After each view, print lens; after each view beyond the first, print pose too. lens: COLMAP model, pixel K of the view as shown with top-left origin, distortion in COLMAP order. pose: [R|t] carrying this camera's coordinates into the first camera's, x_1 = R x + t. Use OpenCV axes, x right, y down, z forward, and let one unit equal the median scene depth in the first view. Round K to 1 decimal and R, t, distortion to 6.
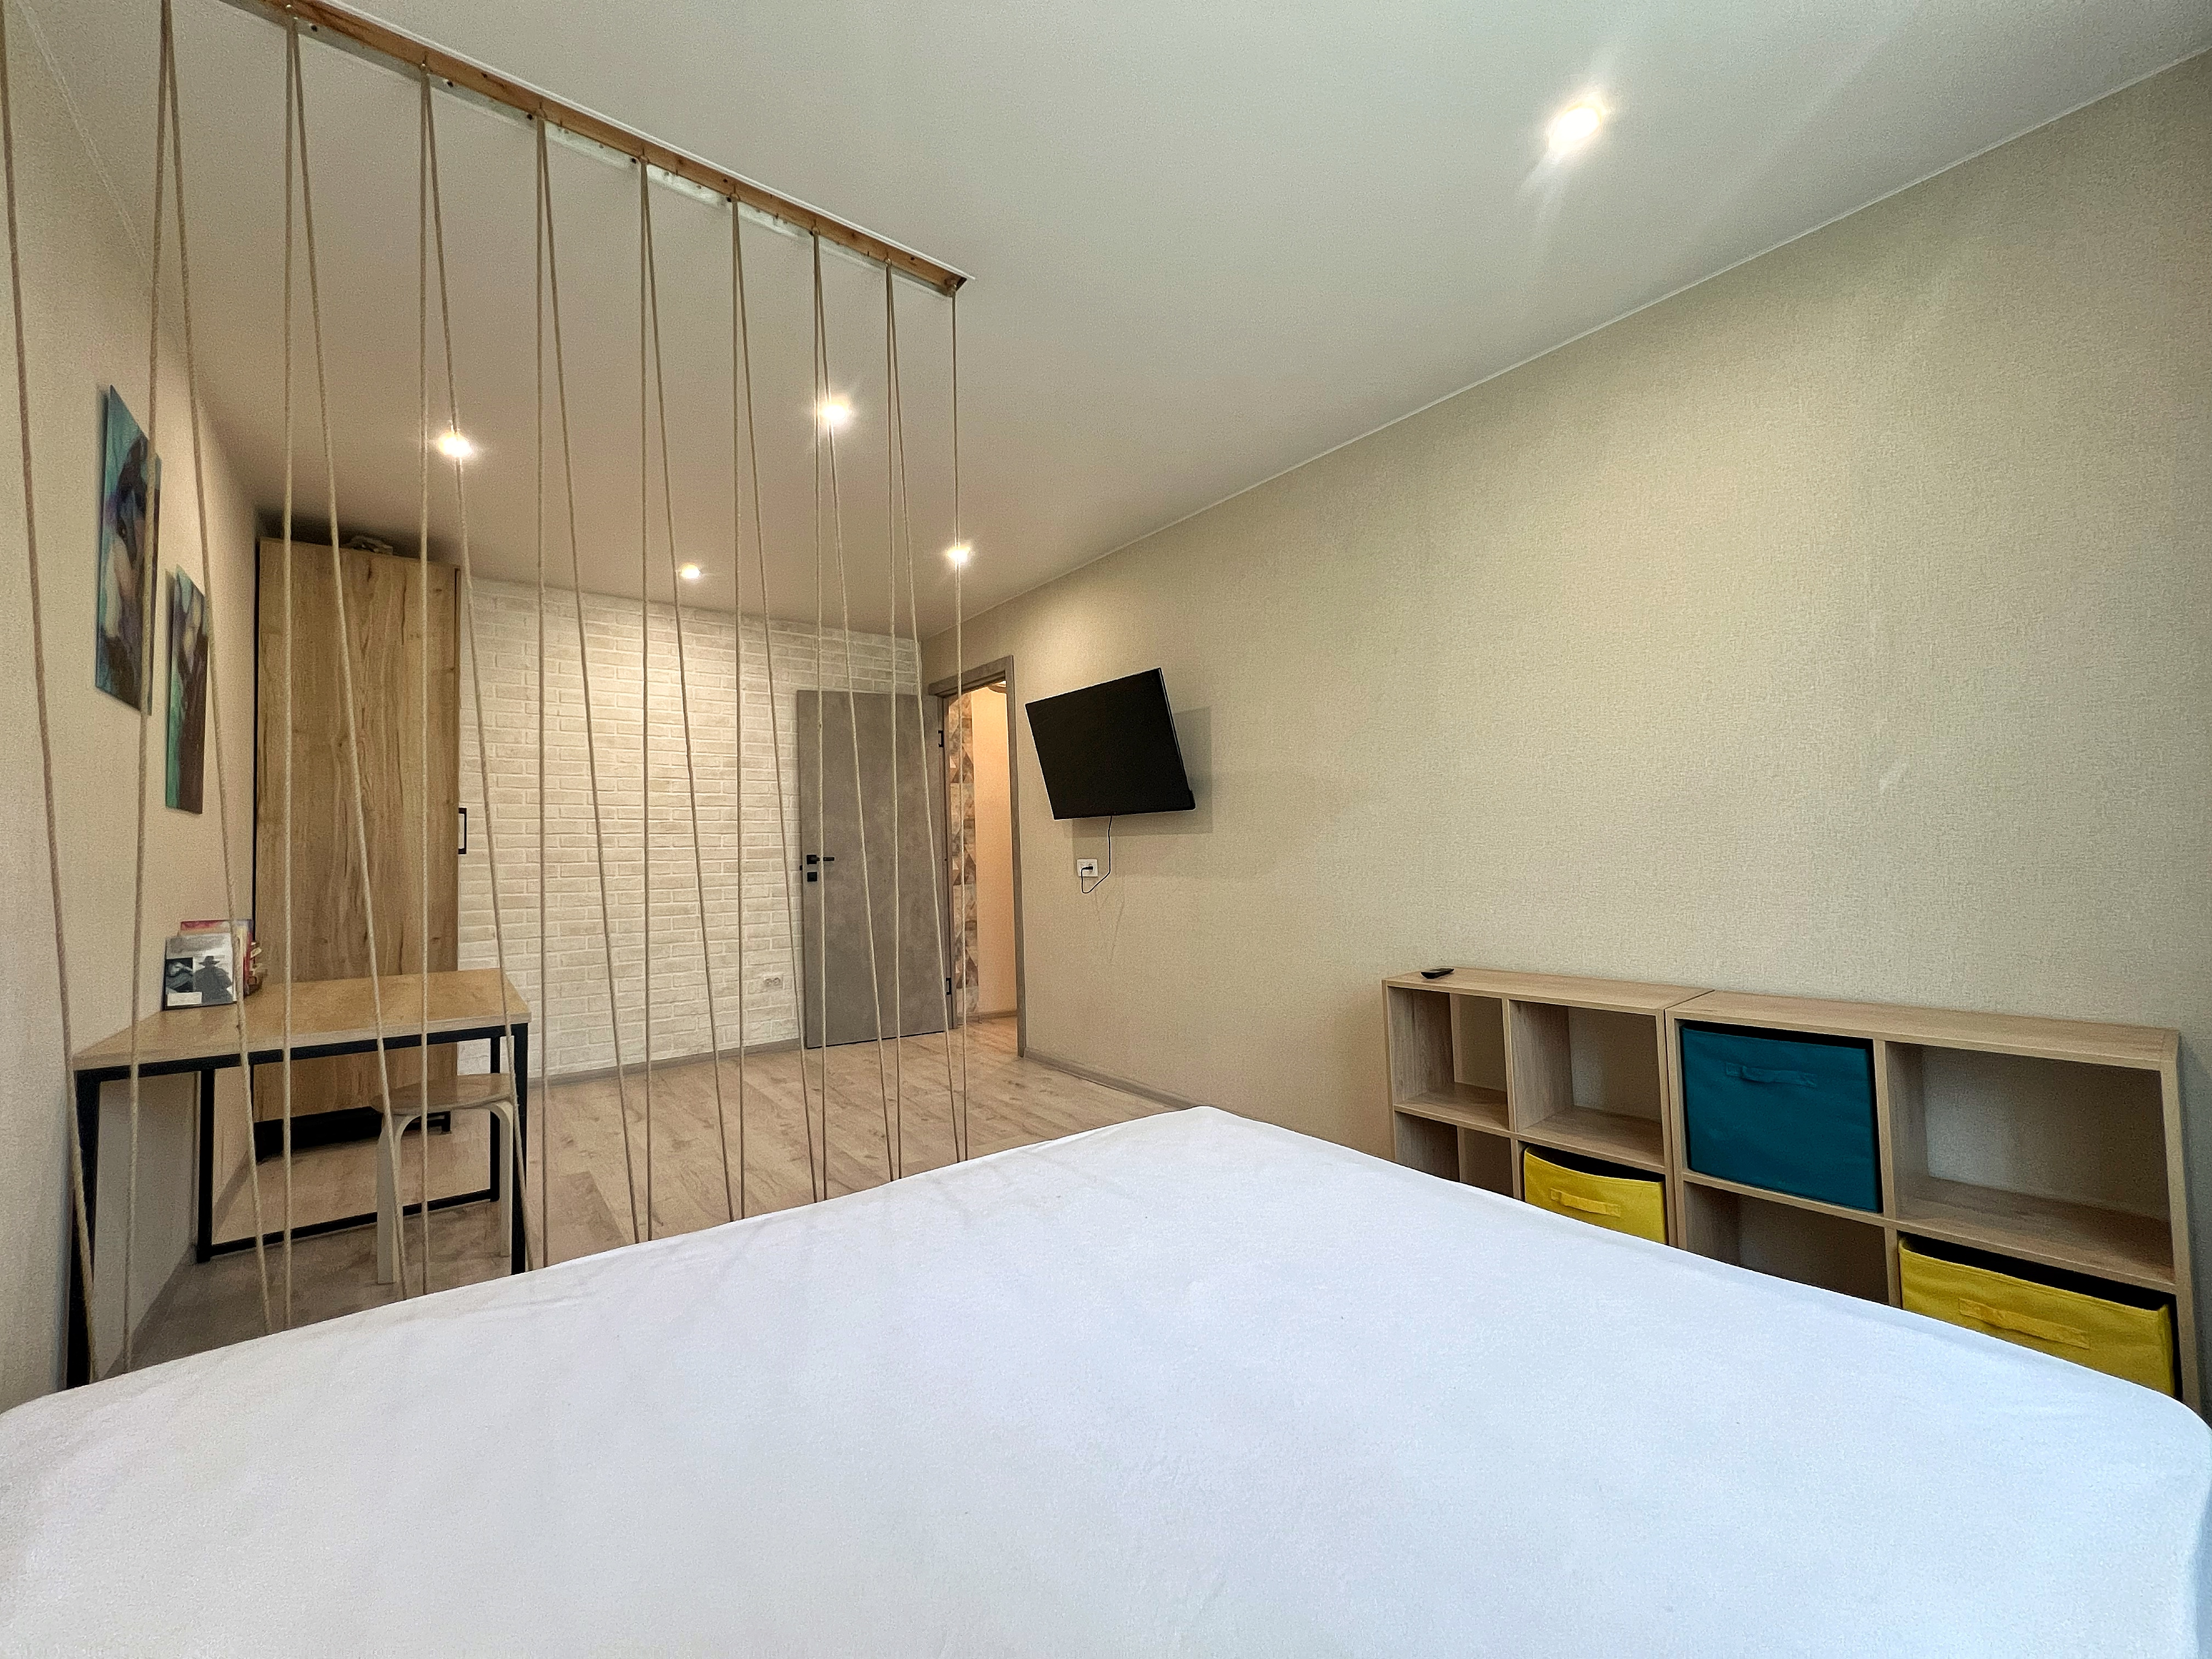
lens RADIAL K [[890.8, 0, 1101.9], [0, 890.8, 821.1], [0, 0, 1]] dist [-0.004310, 0.001125]
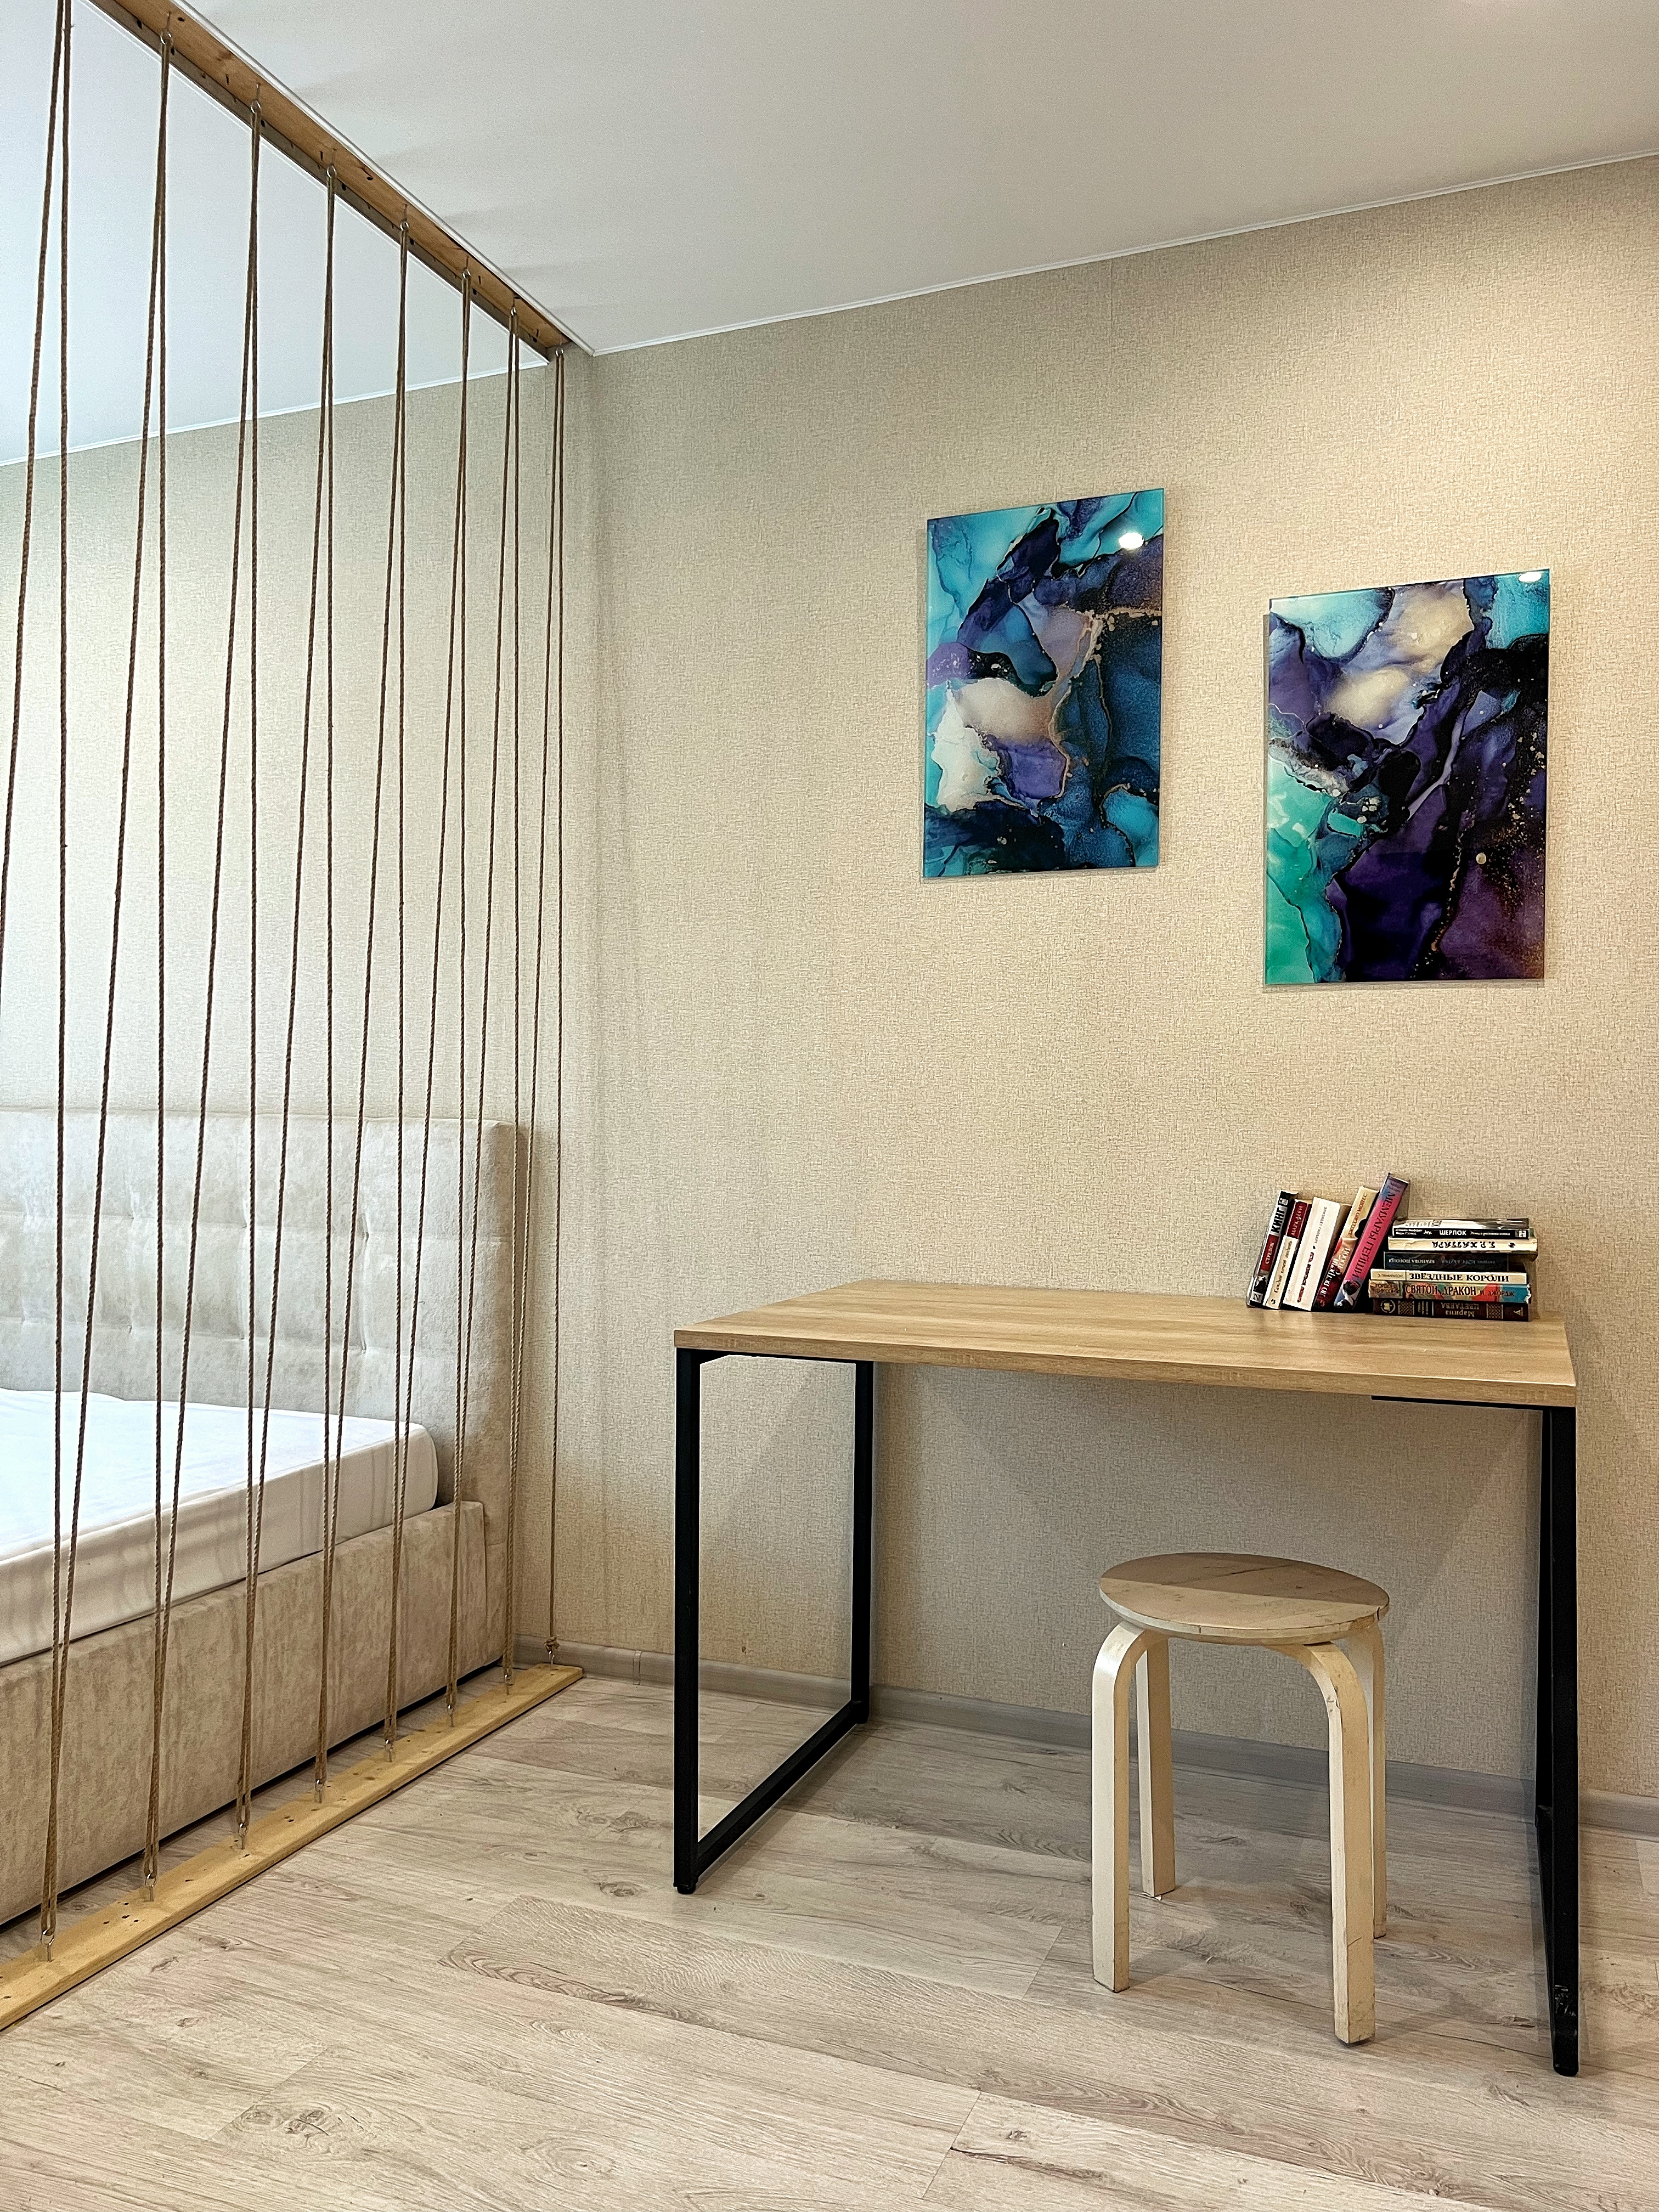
lens RADIAL K [[1659.5, 0, 832.9], [0, 1659.5, 1111.6], [0, 0, 1]] dist [0.036873, -0.029029]
pose [[-0.859537, 0.014272, -0.510874, -0.097227], [0.031054, 0.999221, -0.024334, 0.054687], [0.510129, -0.036780, -0.859311, 1.097389]]
